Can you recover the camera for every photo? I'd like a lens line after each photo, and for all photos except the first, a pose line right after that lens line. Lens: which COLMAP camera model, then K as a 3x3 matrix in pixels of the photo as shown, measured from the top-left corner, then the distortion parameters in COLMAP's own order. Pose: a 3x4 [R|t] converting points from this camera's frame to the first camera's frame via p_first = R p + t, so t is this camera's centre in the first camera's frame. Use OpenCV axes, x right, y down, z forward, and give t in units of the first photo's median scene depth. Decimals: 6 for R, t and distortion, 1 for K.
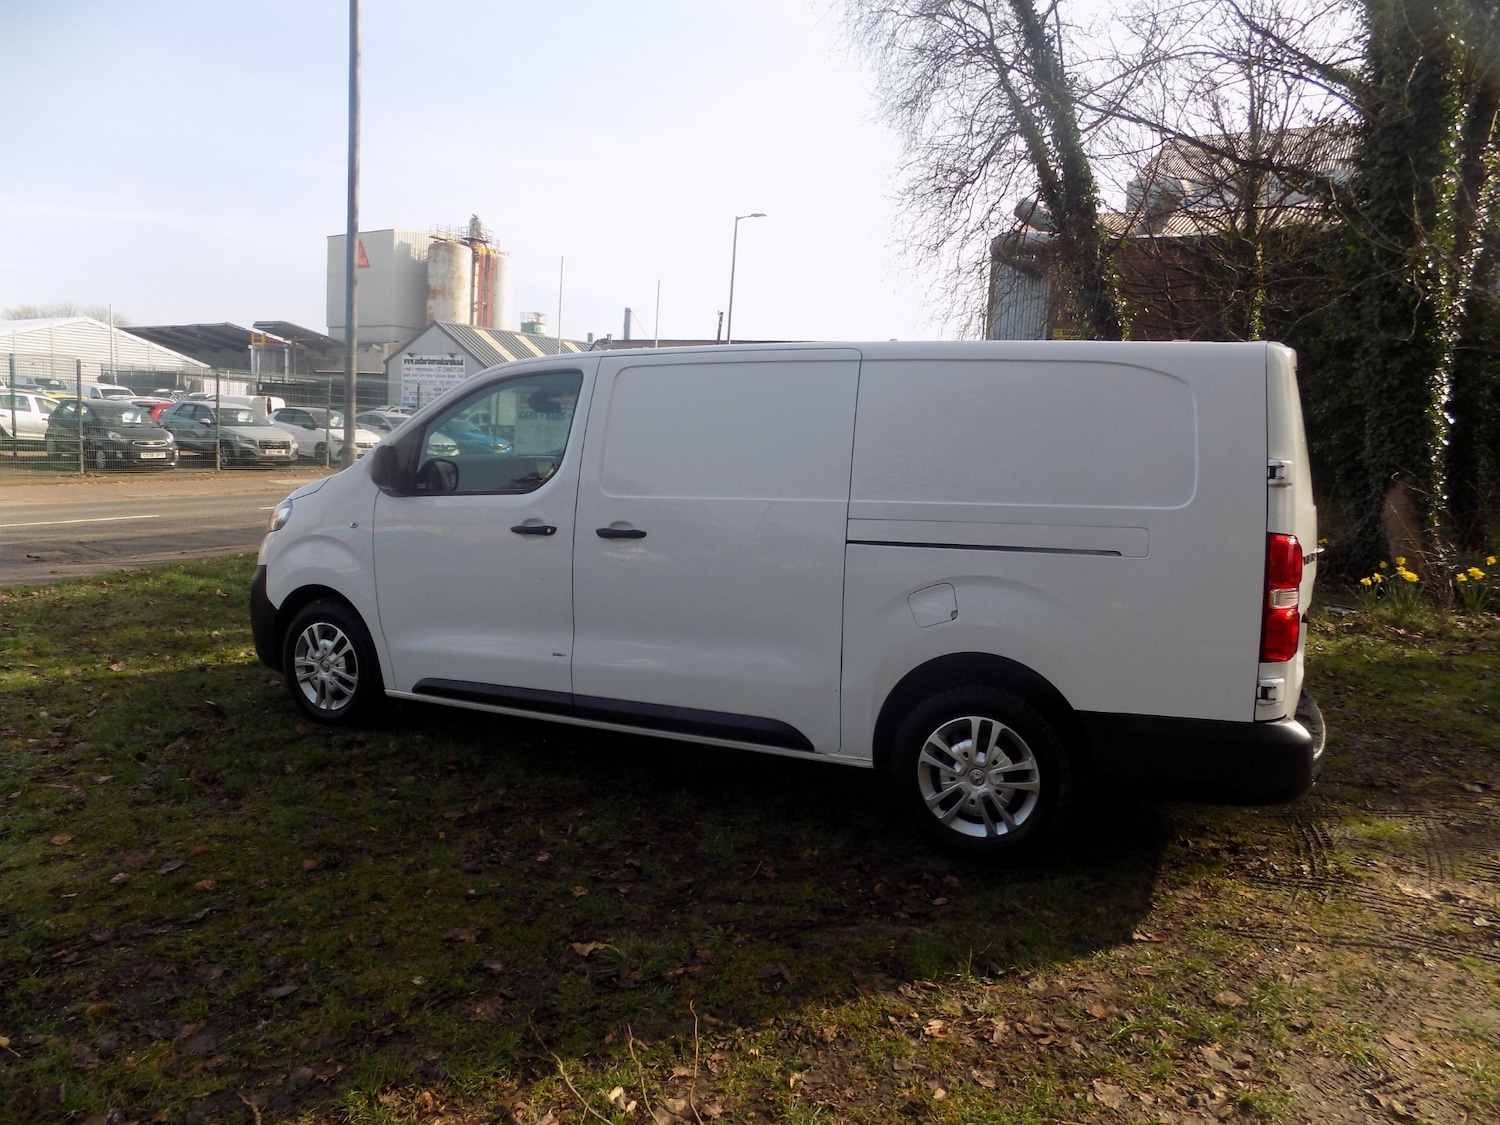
lens RADIAL K [[1024.5, 0, 745.9], [0, 1024.5, 591.6], [0, 0, 1]] dist [-0.073432, 0.070494]
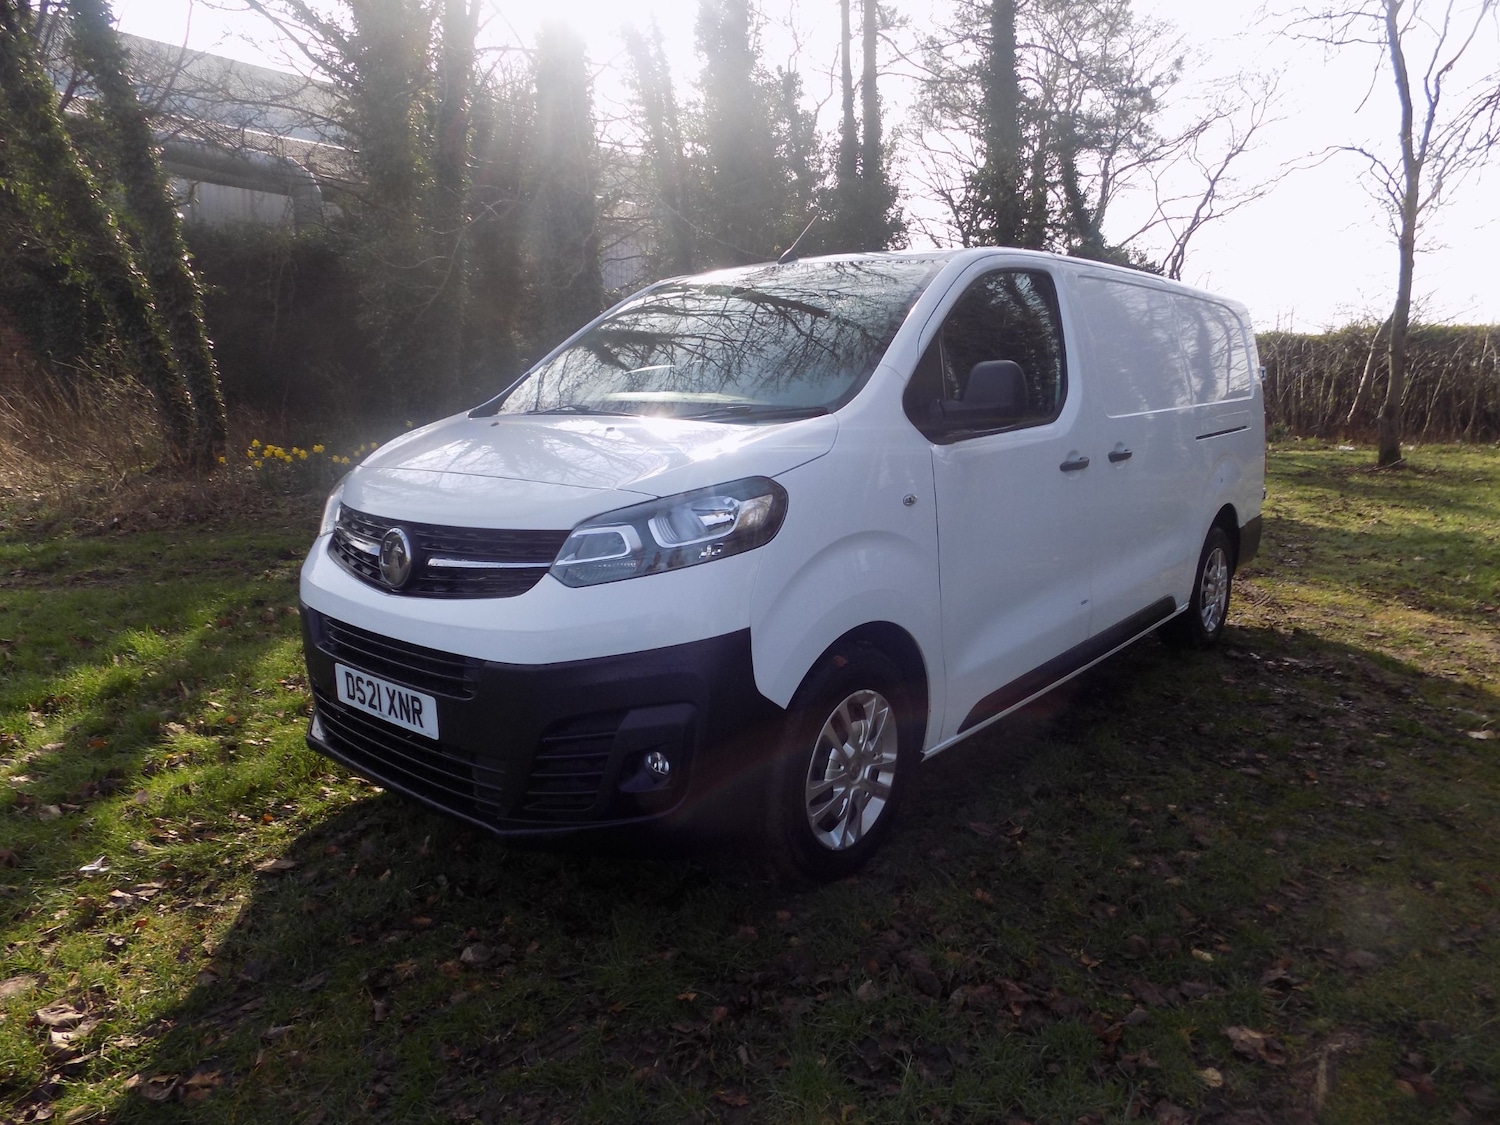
lens RADIAL K [[1031.0, 0, 748.2], [0, 1031.0, 589.1], [0, 0, 1]] dist [-0.074542, 0.075417]
pose [[0.249435, -0.221494, 0.942721, -1.133972], [0.146534, 0.970915, 0.189346, -0.165373], [-0.957241, 0.090911, 0.274637, 1.080827]]
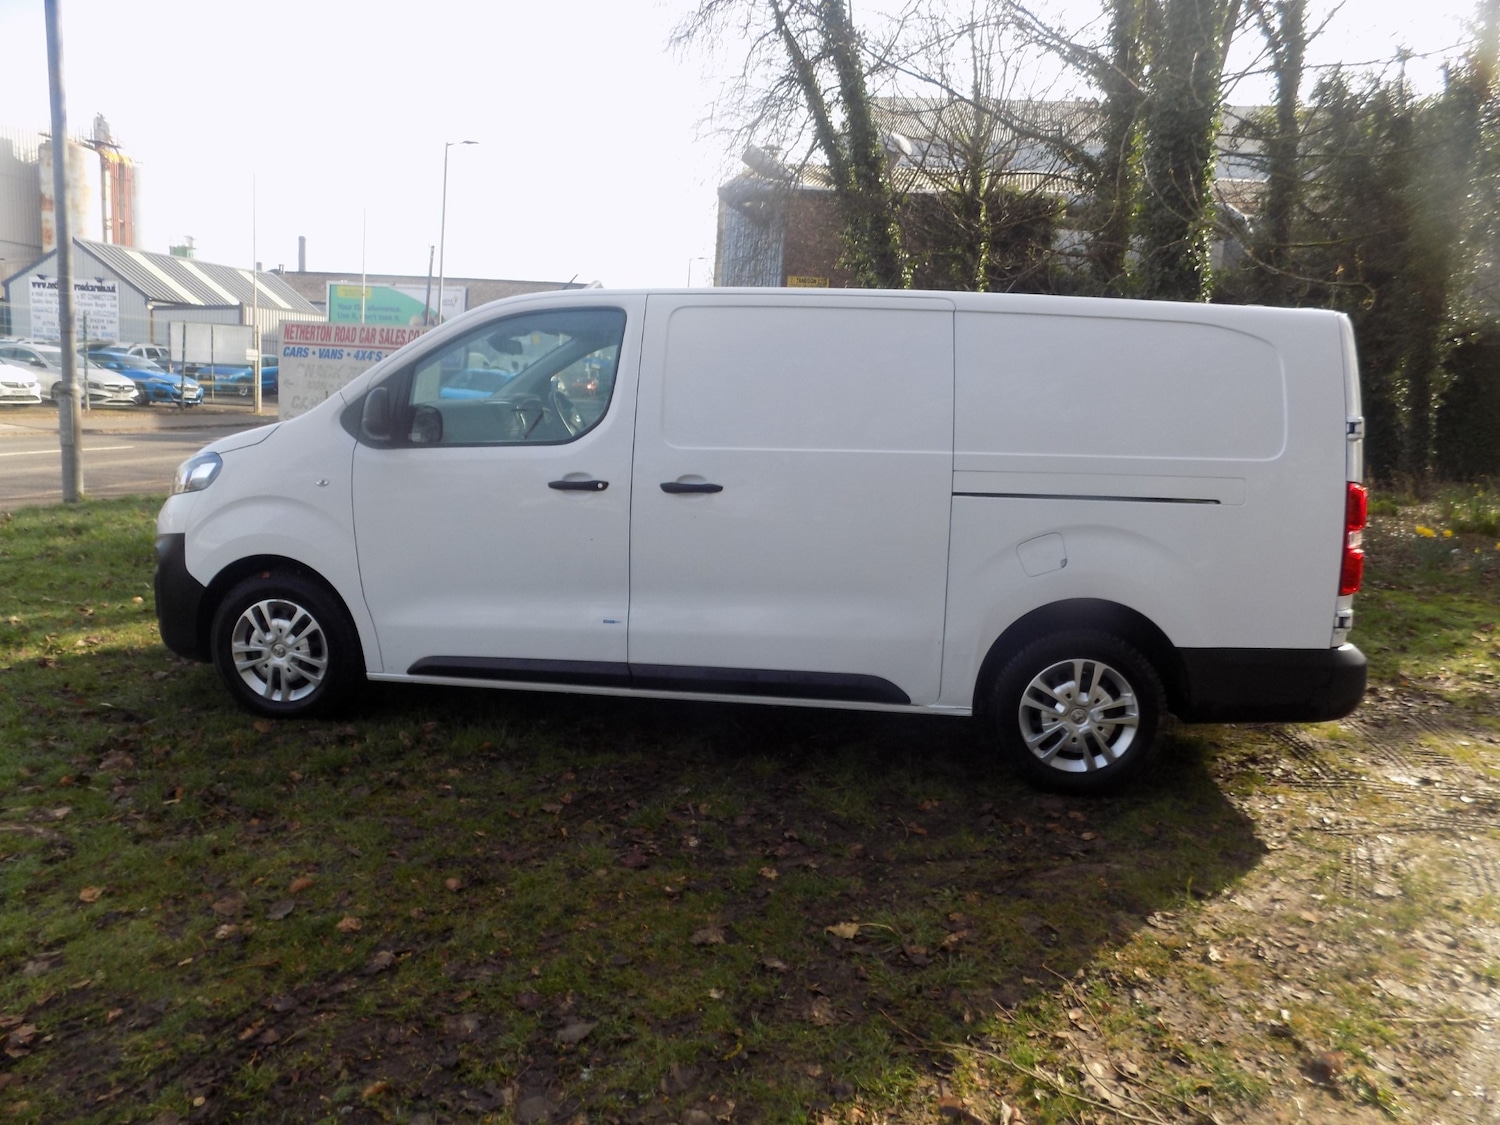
lens RADIAL K [[1025.8, 0, 742.4], [0, 1025.8, 592.0], [0, 0, 1]] dist [-0.079573, 0.076262]
pose [[0.952980, -0.047609, 0.299269, -0.359415], [0.031284, 0.997761, 0.059108, -0.016239], [-0.301413, -0.046966, 0.952336, 0.095615]]
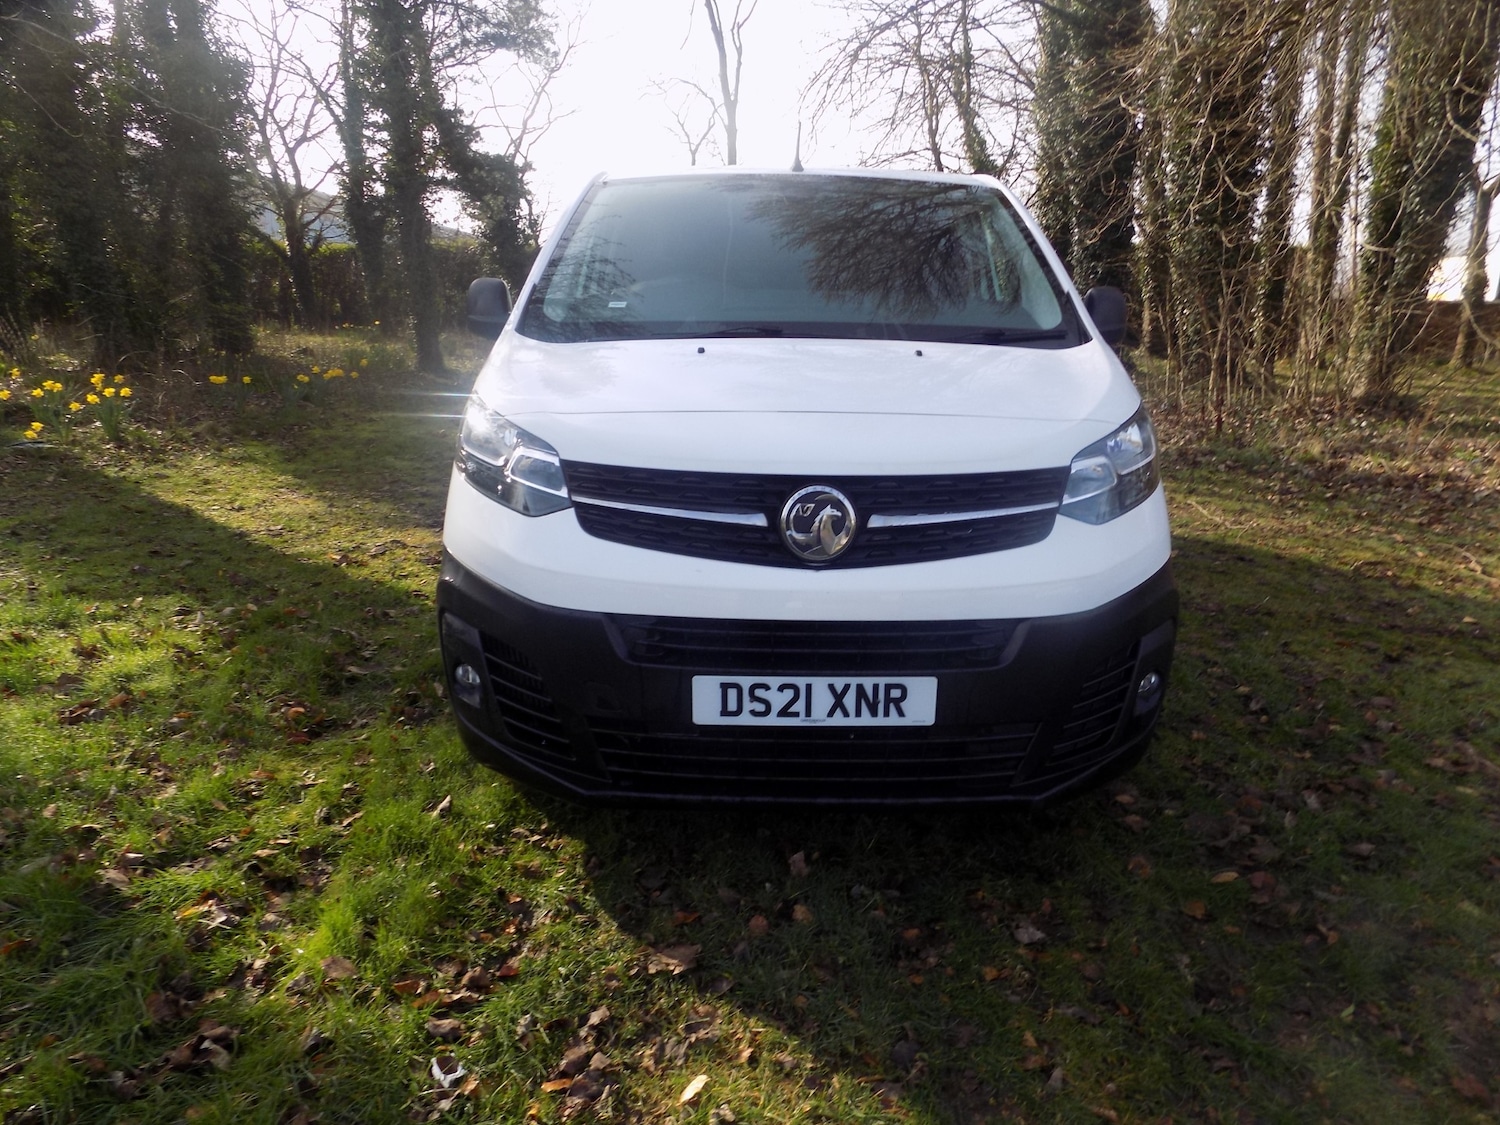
lens RADIAL K [[1026.7, 0, 752.8], [0, 1026.7, 582.6], [0, 0, 1]] dist [-0.081207, 0.086939]
pose [[-0.448874, -0.281683, 0.848037, -1.004624], [0.096827, 0.928097, 0.359527, -0.260053], [-0.888334, 0.243495, -0.389325, 1.729754]]
